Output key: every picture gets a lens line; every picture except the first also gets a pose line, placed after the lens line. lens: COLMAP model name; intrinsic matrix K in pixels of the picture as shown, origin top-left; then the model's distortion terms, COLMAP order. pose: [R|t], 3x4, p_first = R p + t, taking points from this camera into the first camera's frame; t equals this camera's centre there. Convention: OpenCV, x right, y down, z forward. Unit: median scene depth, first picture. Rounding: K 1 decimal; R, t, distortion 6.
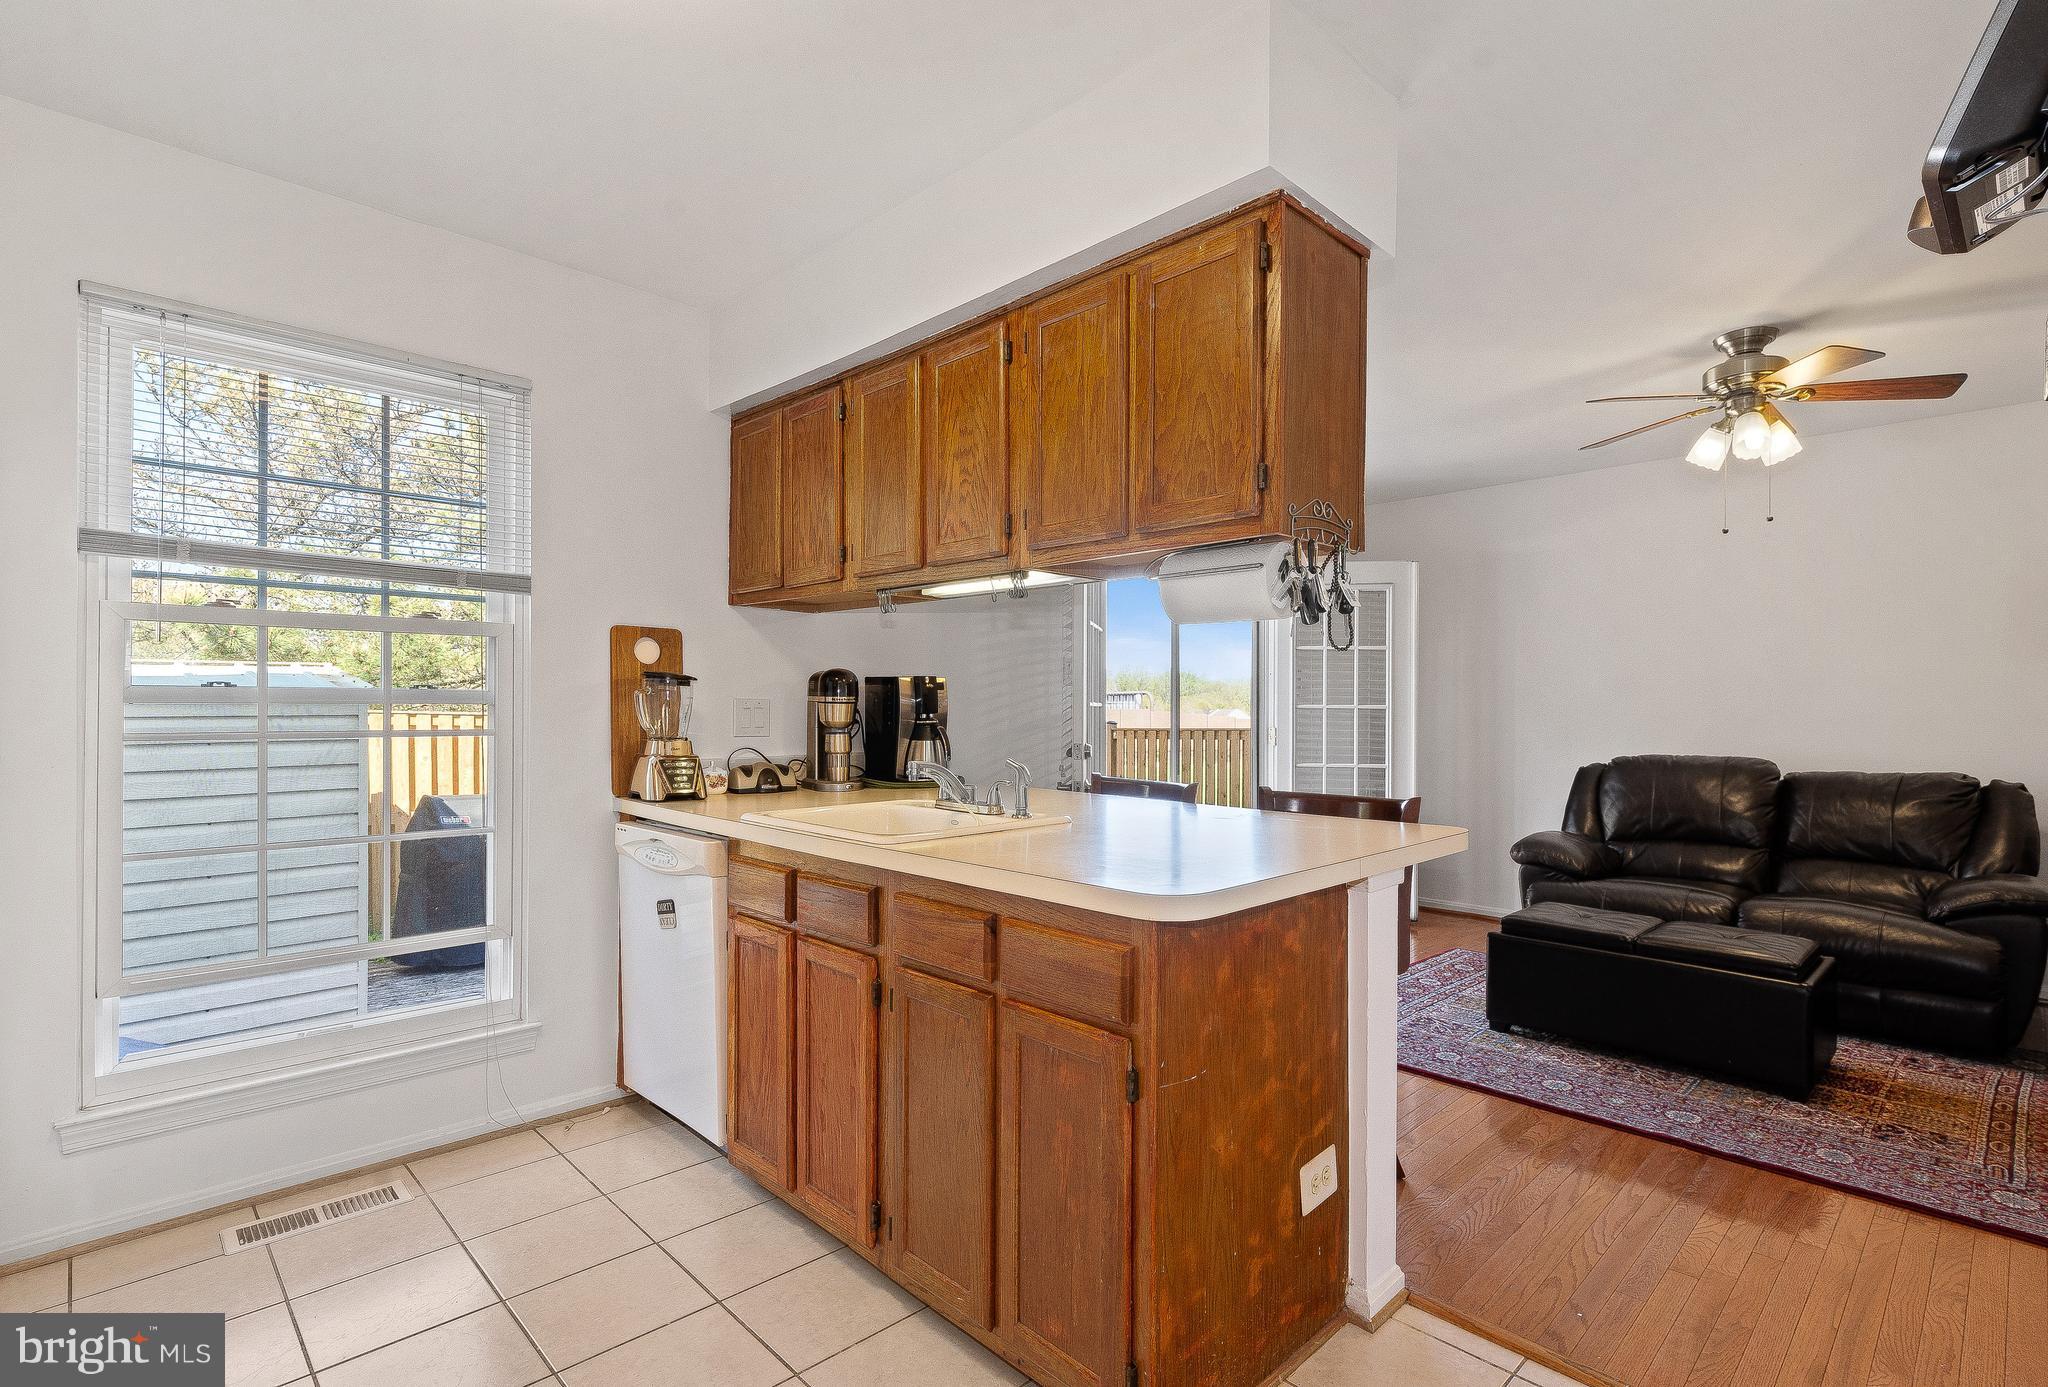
lens RADIAL K [[959.8, 0, 1043.0], [0, 959.8, 700.9], [0, 0, 1]] dist [0.012750, -0.005912]
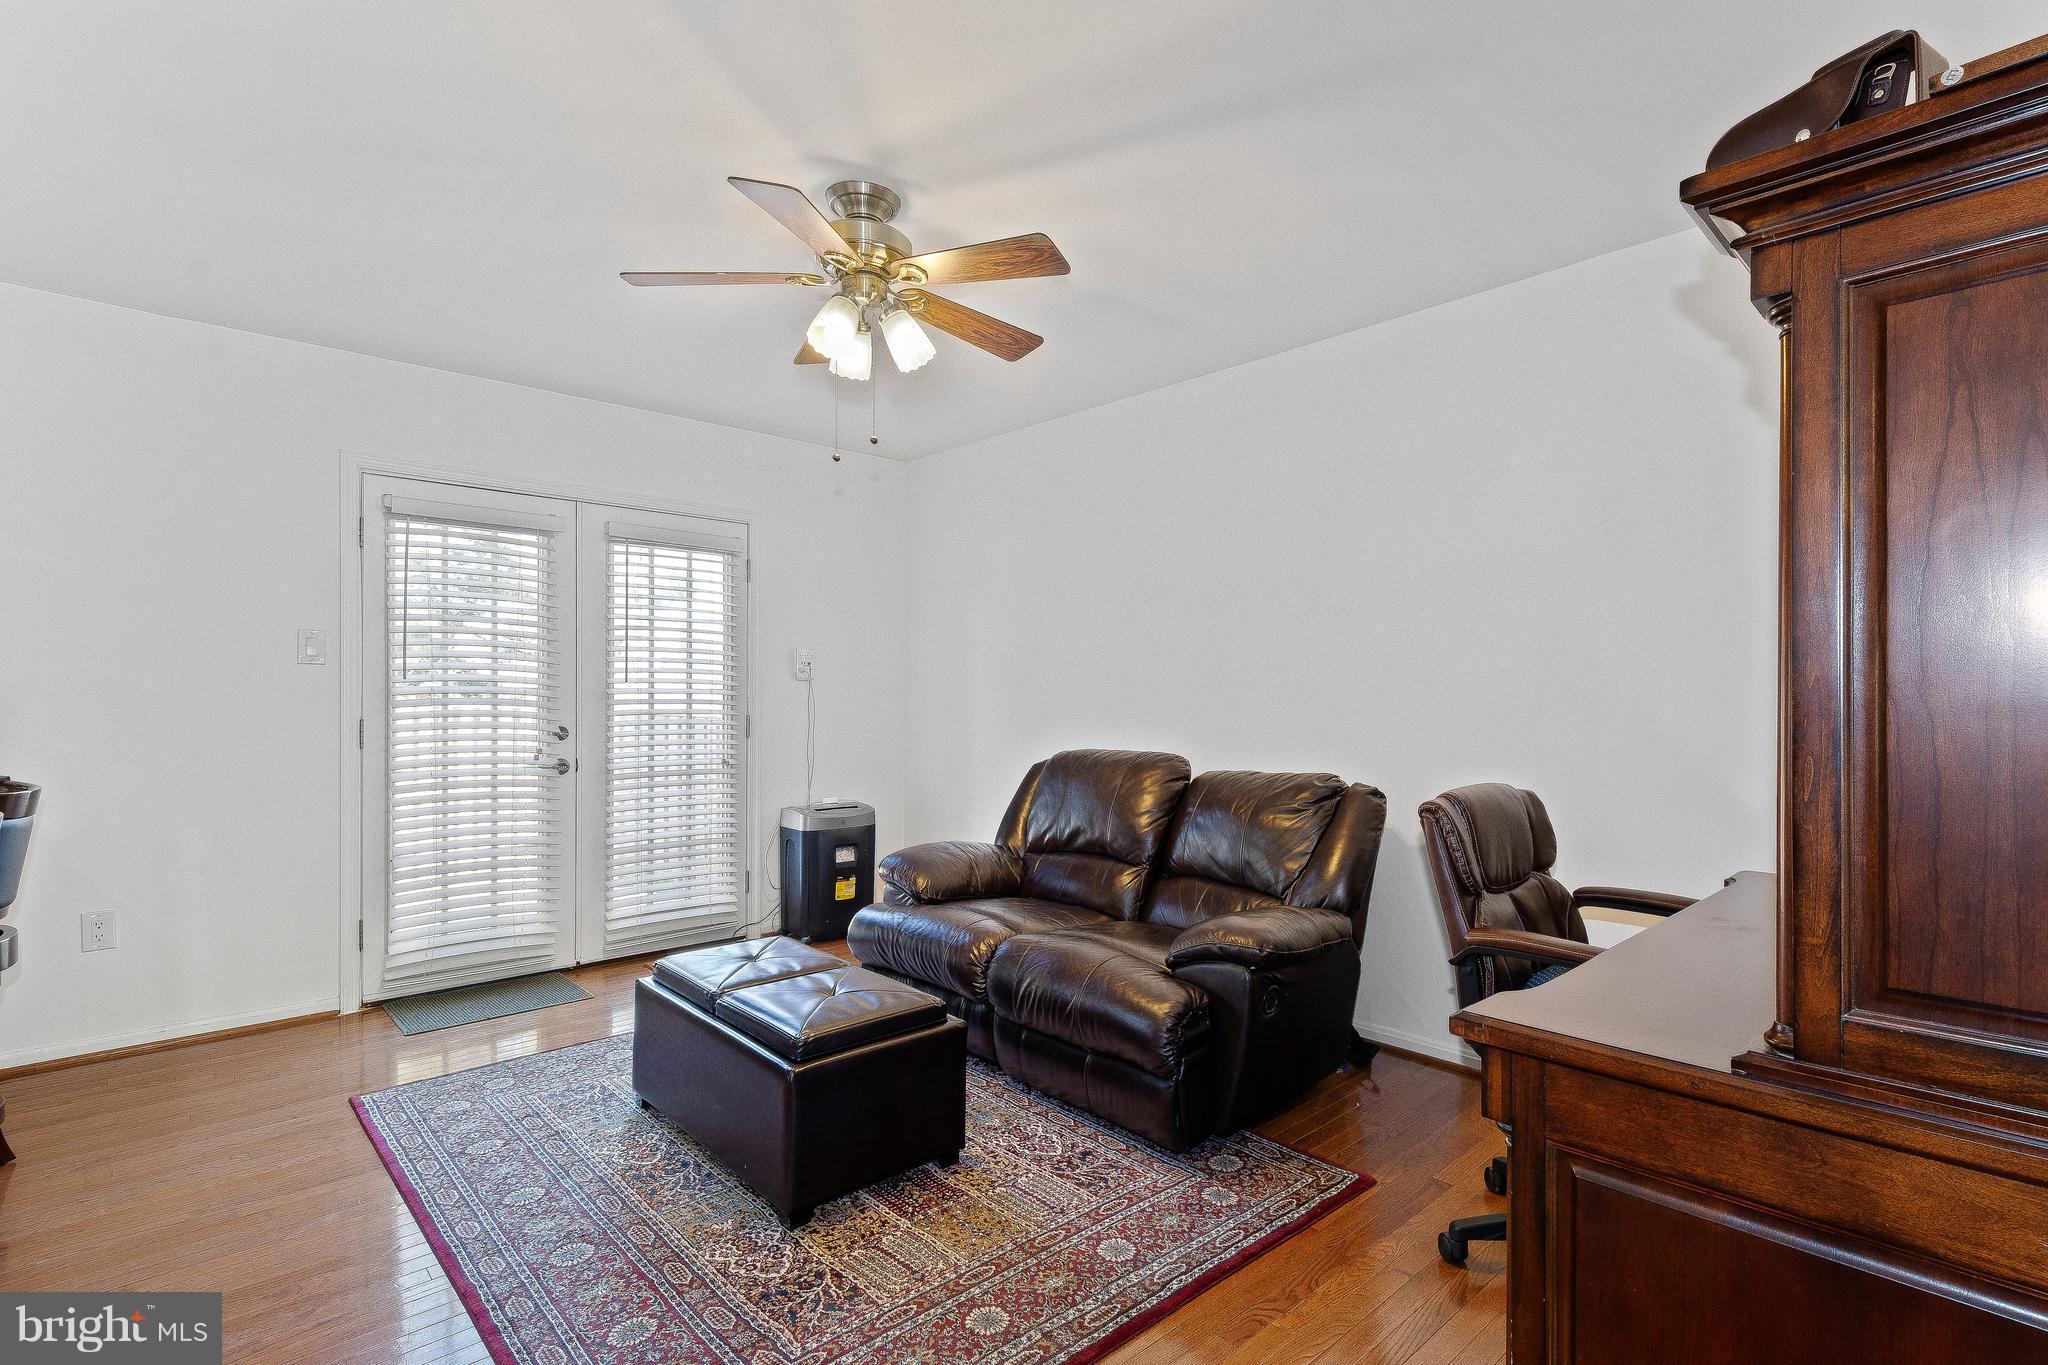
lens RADIAL K [[963.4, 0, 1038.7], [0, 963.4, 706.3], [0, 0, 1]] dist [0.011489, -0.003256]
pose [[0.999668, -0.002418, -0.025638, 0.877062], [0.002890, 0.999826, 0.018402, 0.005841], [0.025589, -0.018470, 0.999502, 0.245365]]
